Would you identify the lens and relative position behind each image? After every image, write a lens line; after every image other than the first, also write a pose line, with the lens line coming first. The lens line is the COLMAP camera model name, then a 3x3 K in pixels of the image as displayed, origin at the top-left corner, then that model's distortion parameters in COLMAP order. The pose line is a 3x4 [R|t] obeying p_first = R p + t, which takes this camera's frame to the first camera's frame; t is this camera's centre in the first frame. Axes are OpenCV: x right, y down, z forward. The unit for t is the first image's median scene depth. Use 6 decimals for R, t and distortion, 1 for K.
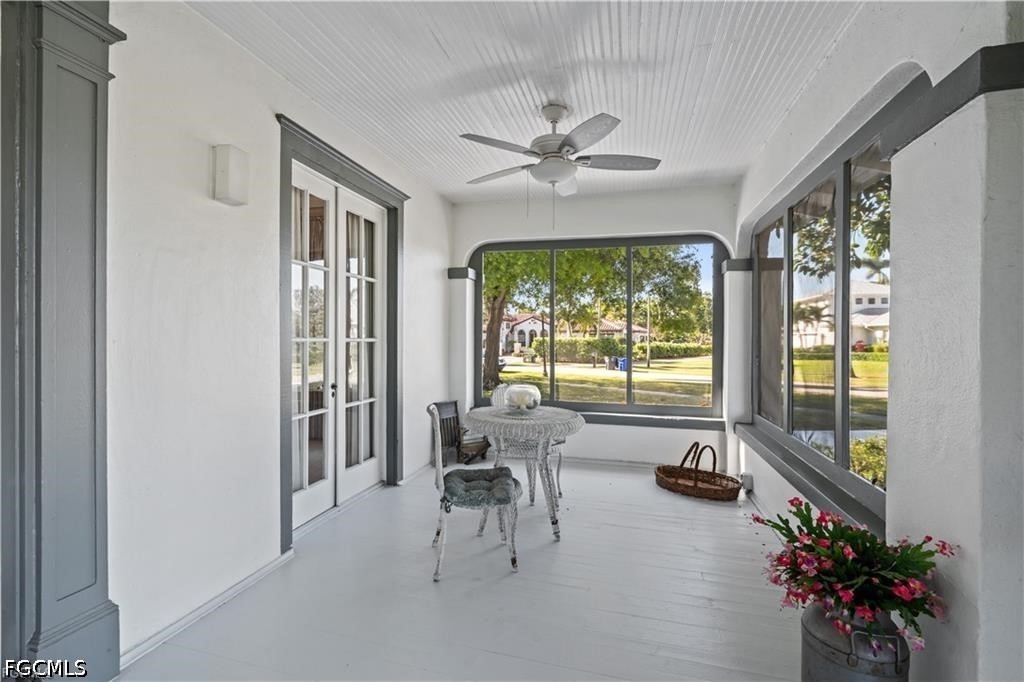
lens RADIAL K [[459.6, 0, 510.4], [0, 459.6, 338.8], [0, 0, 1]] dist [-0.012256, 0.005516]
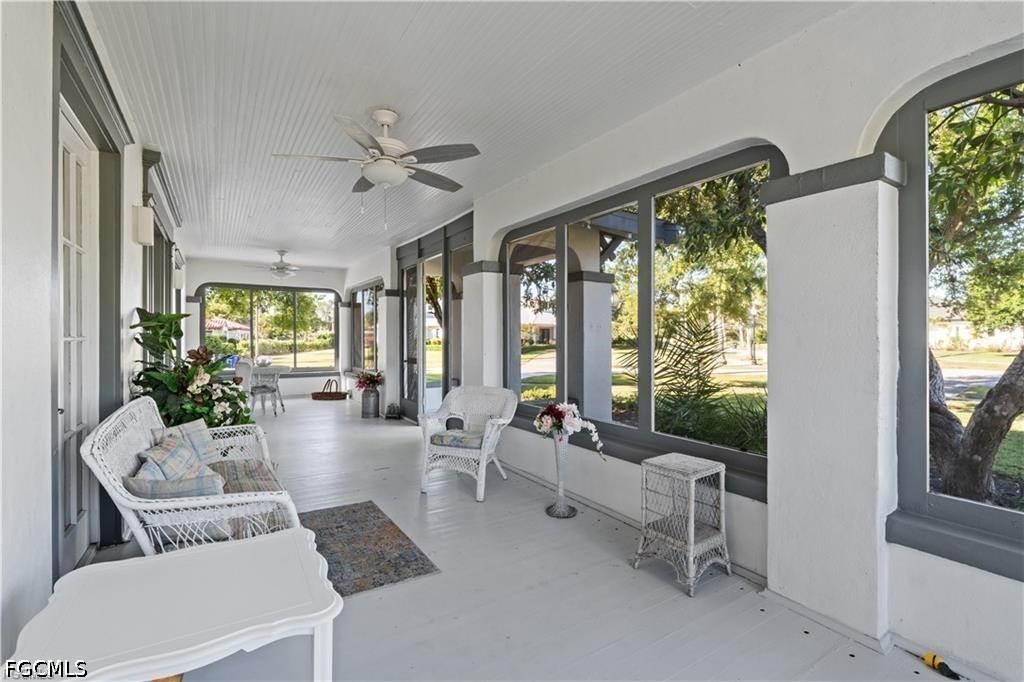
lens RADIAL K [[459.6, 0, 509.0], [0, 459.6, 335.7], [0, 0, 1]] dist [-0.012256, 0.005516]
pose [[0.680146, -0.007304, 0.733040, -0.656357], [0.007469, 0.999968, 0.003034, -0.003682], [-0.733039, 0.003412, 0.680178, -1.215577]]
